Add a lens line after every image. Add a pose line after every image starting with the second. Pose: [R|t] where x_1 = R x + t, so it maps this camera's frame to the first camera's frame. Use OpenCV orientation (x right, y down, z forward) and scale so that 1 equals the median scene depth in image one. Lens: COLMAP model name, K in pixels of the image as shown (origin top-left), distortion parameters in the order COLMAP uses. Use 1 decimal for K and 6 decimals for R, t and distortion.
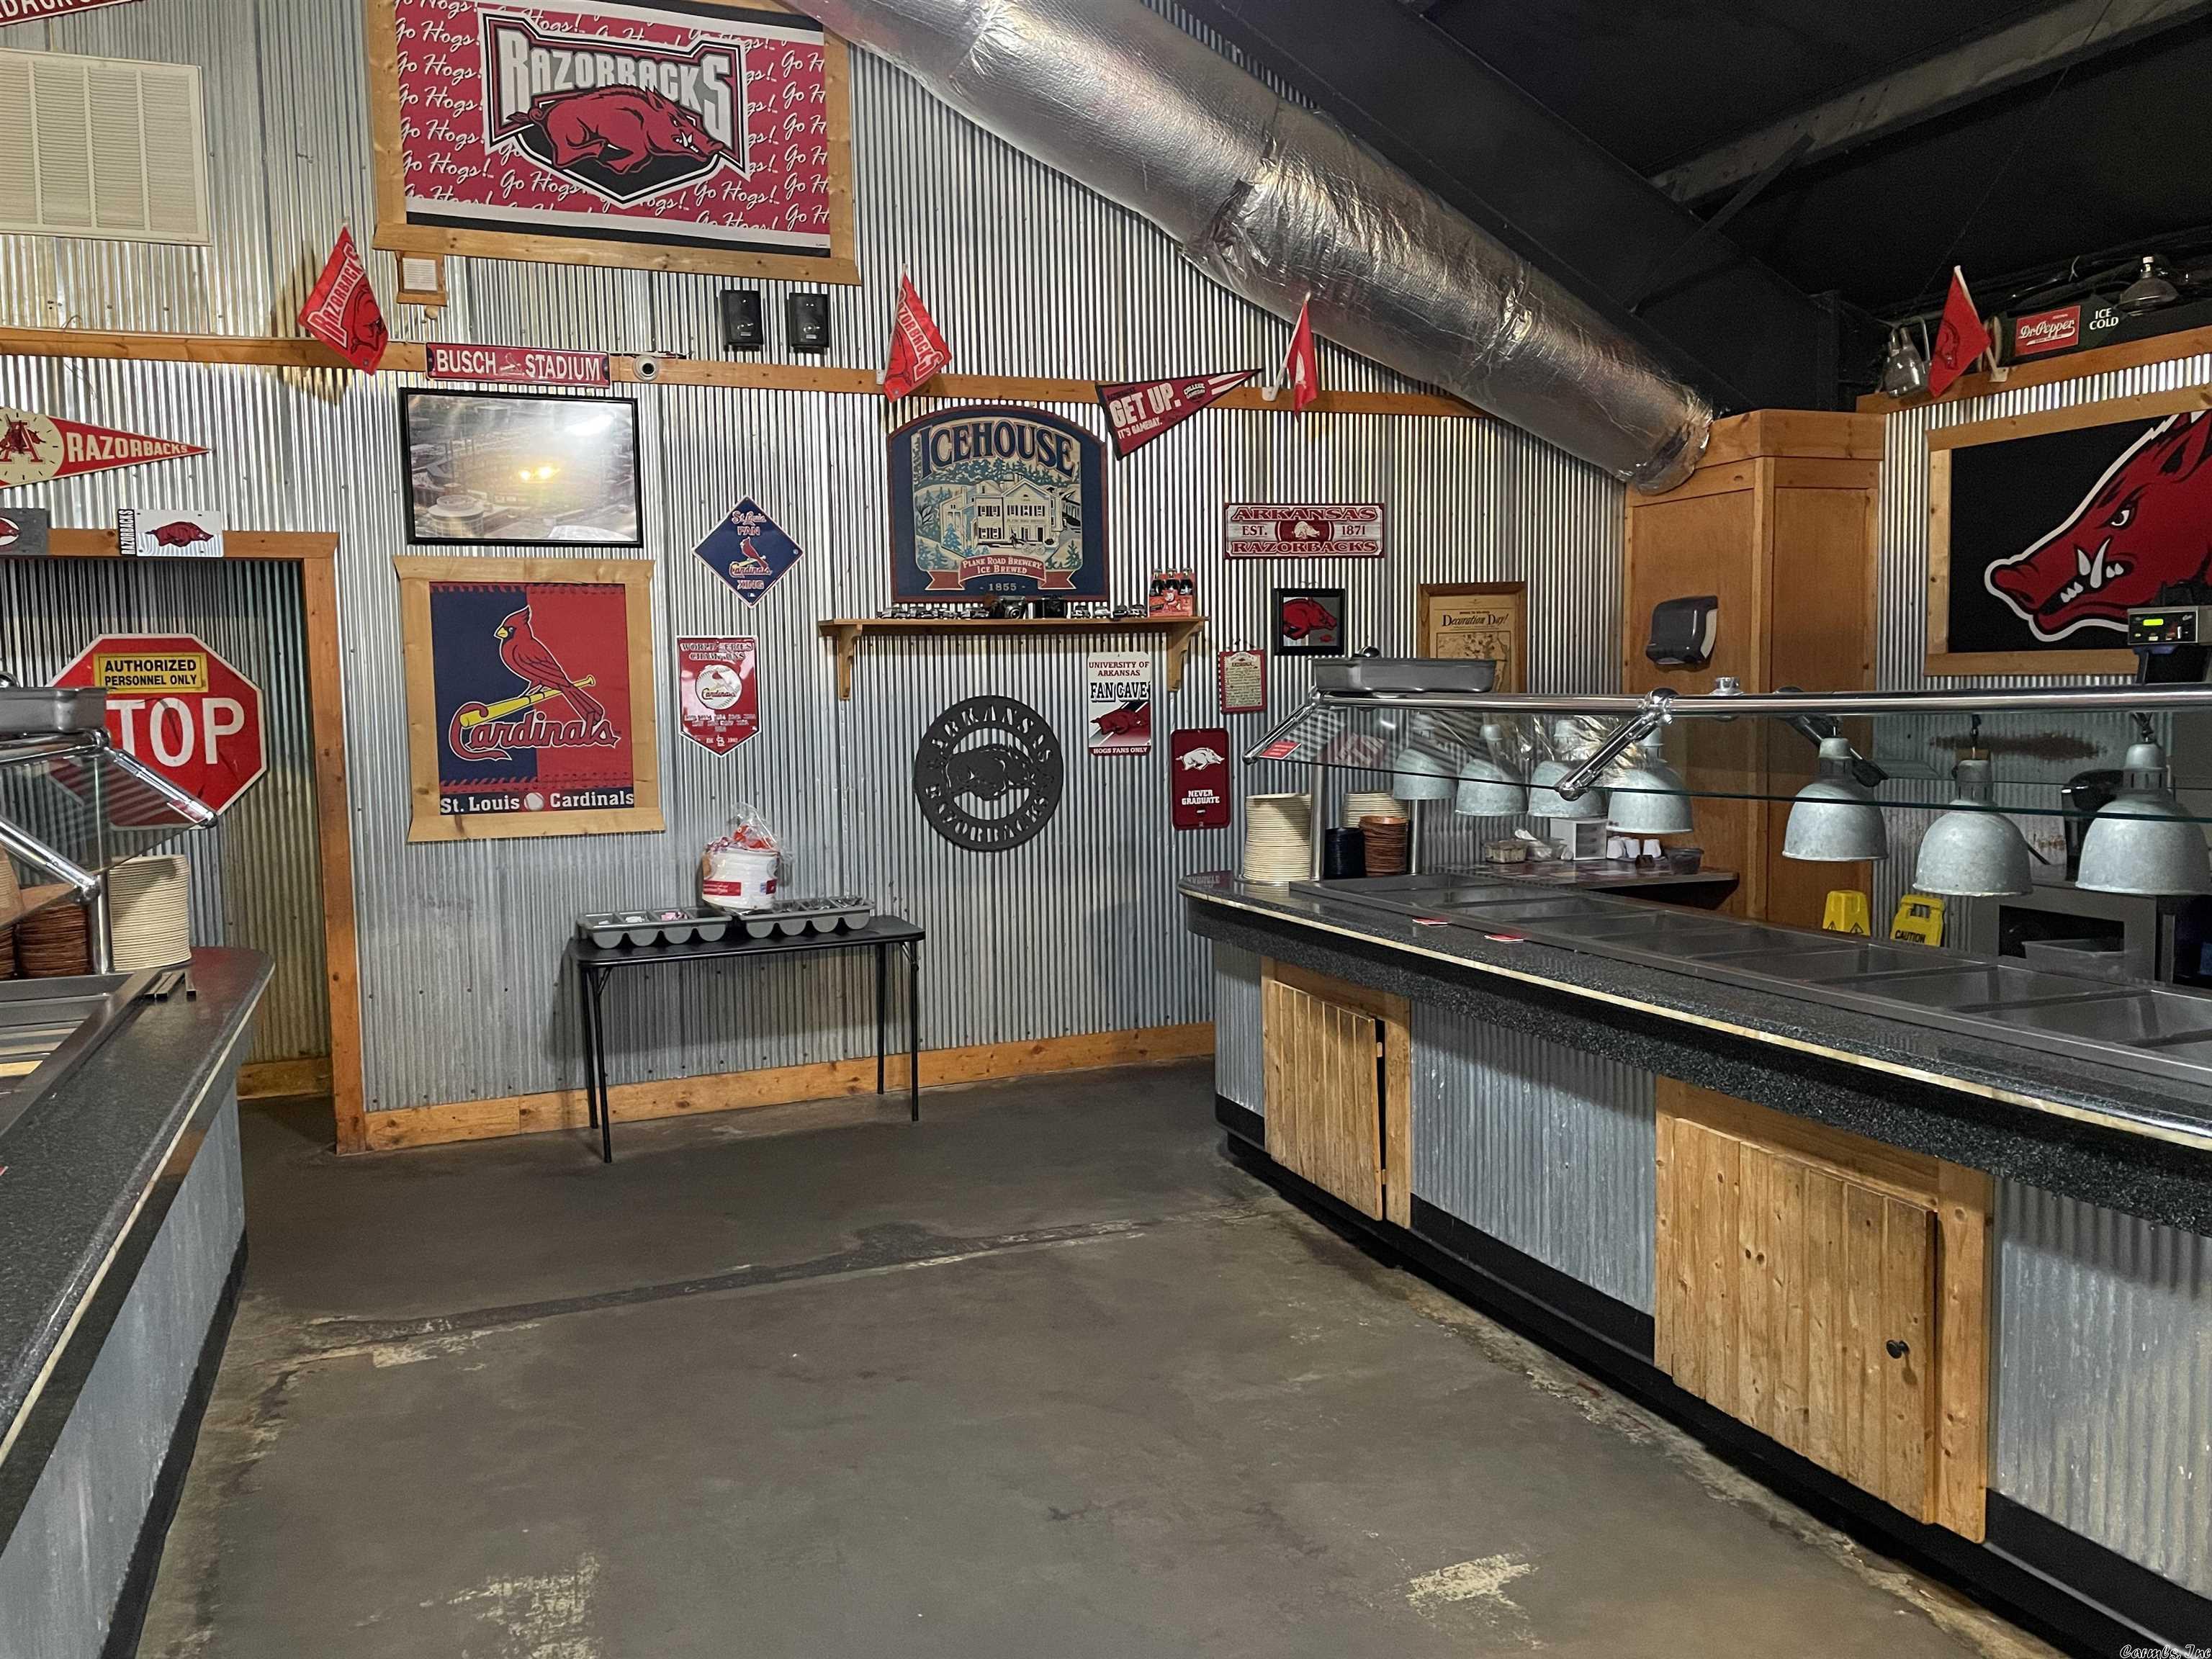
lens RADIAL K [[1671.5, 0, 1083.5], [0, 1671.5, 814.2], [0, 0, 1]] dist [0.091156, -0.117621]
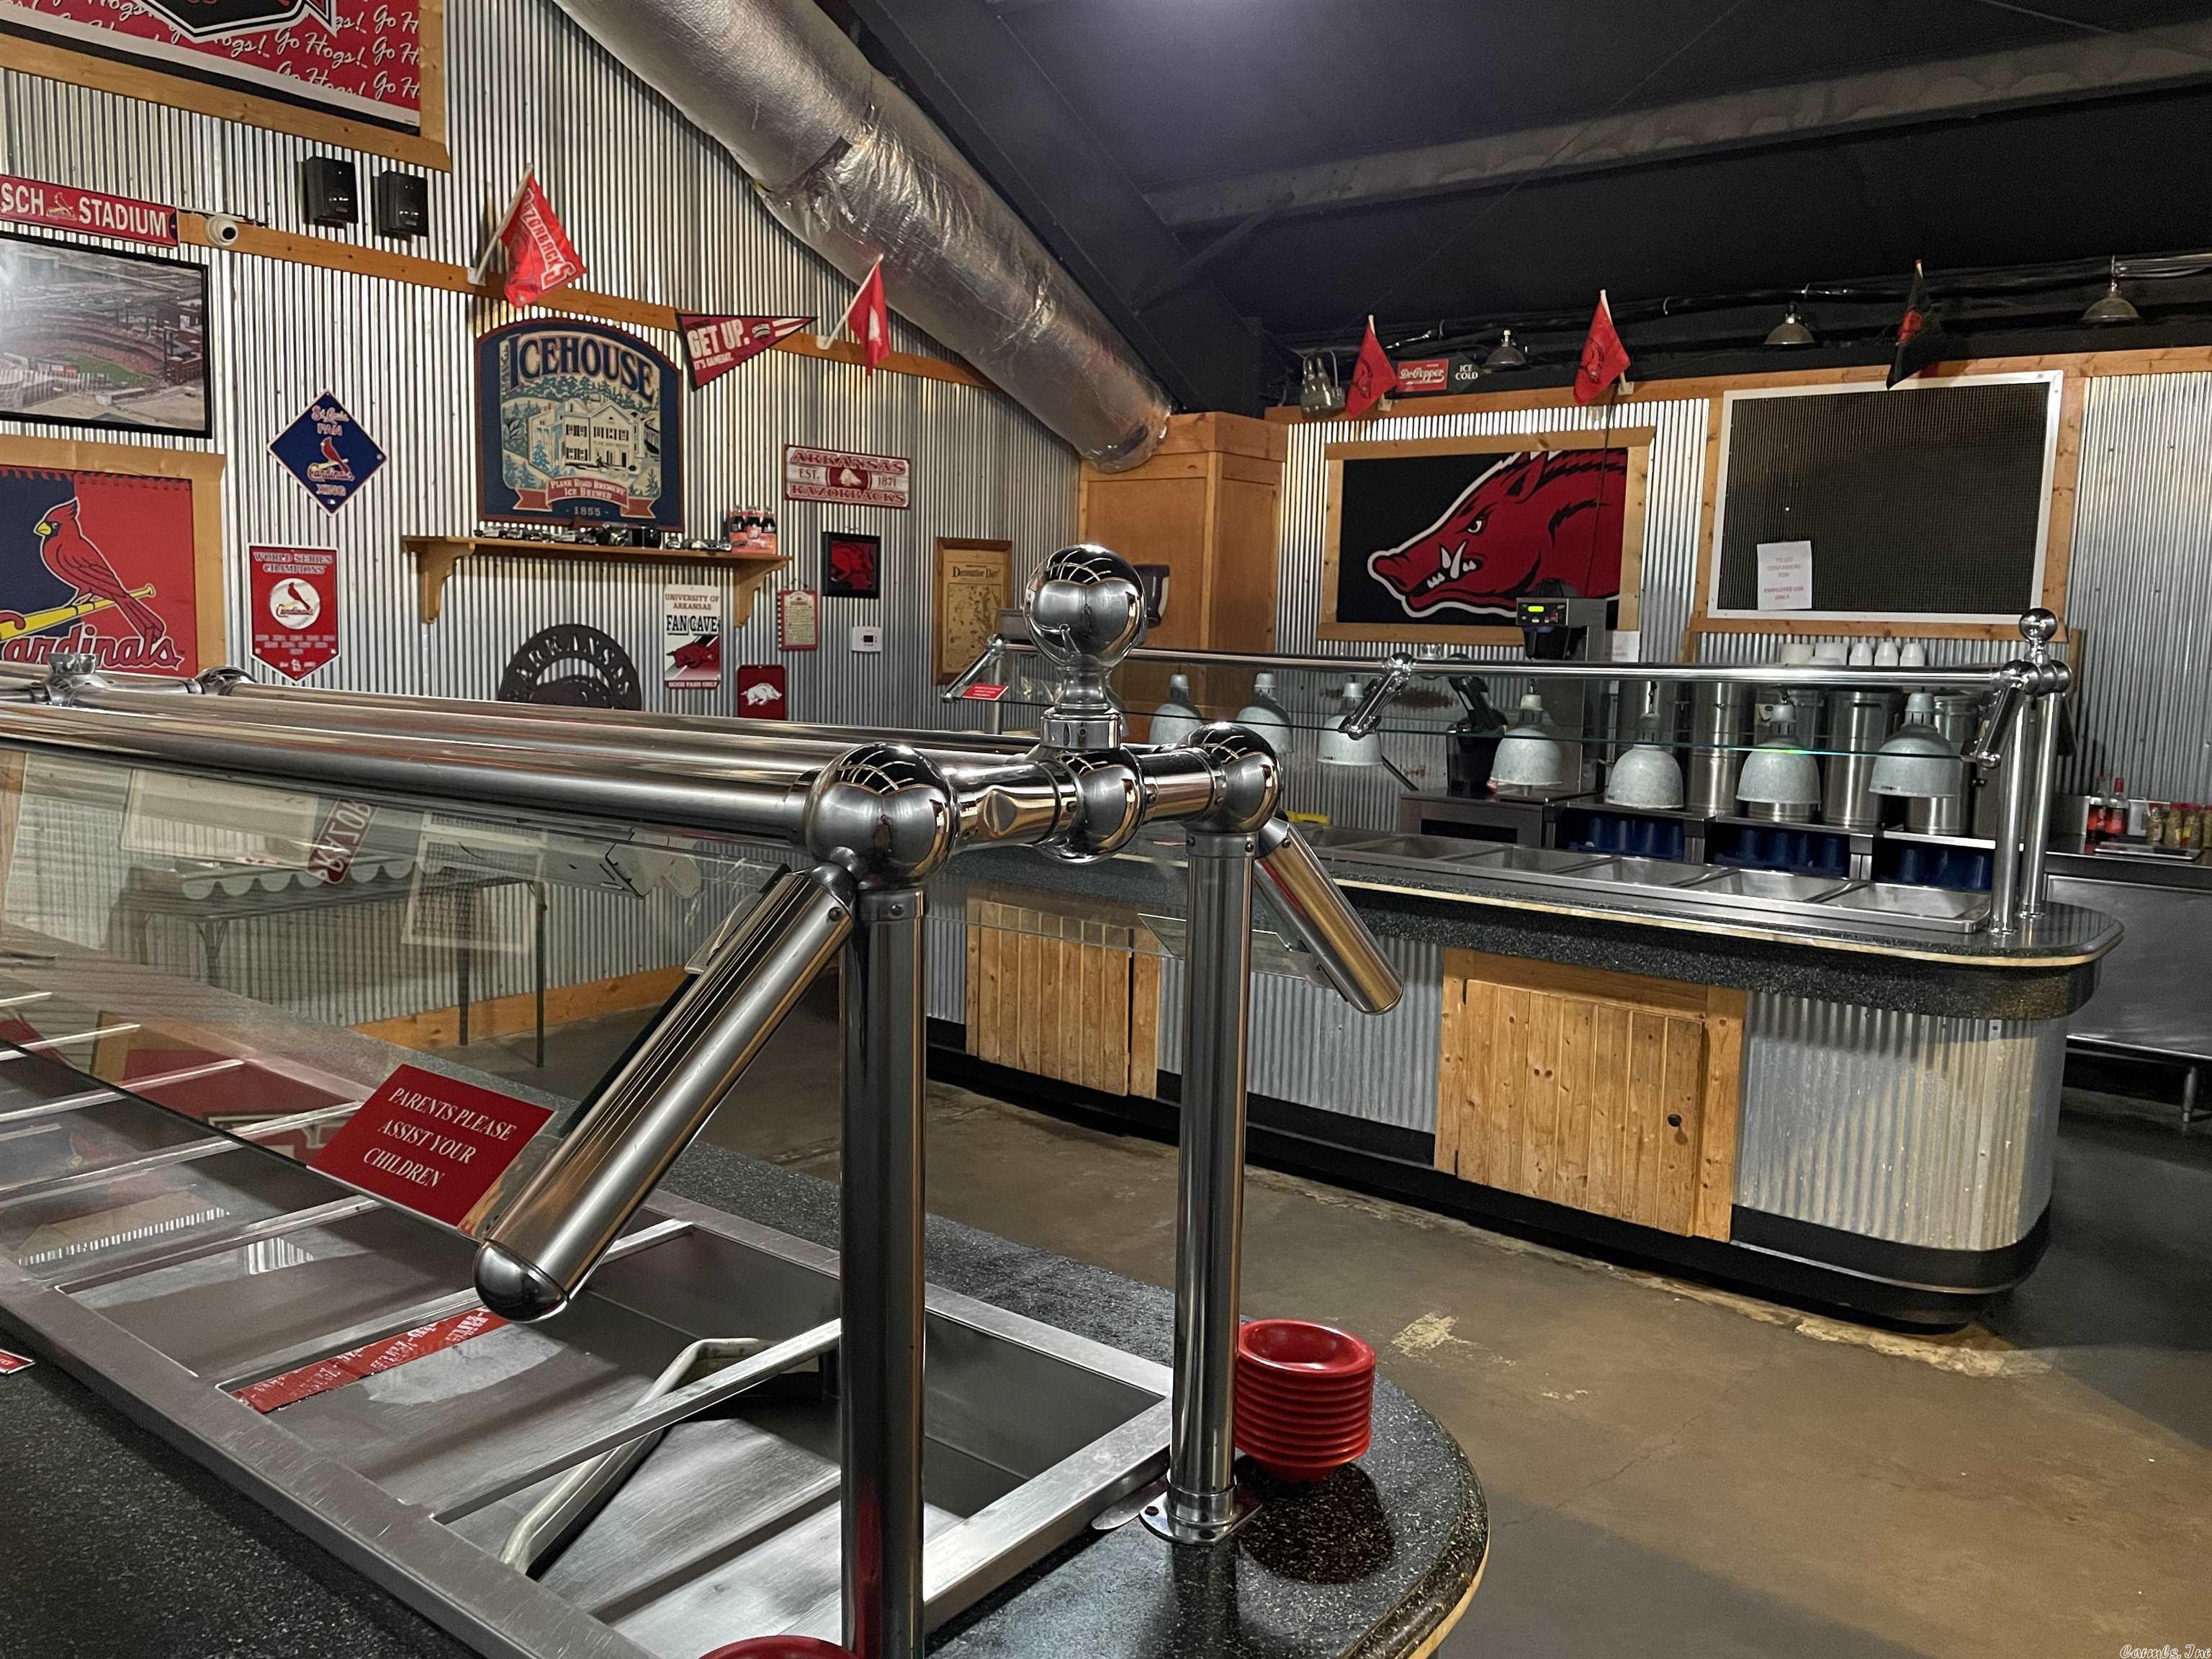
lens RADIAL K [[1671.5, 0, 1093.8], [0, 1671.5, 817.1], [0, 0, 1]] dist [0.091156, -0.117621]
pose [[0.860960, -0.019526, 0.508298, -0.318921], [-0.002103, 0.999118, 0.041942, -0.001439], [-0.508669, -0.037179, 0.860159, 0.010298]]
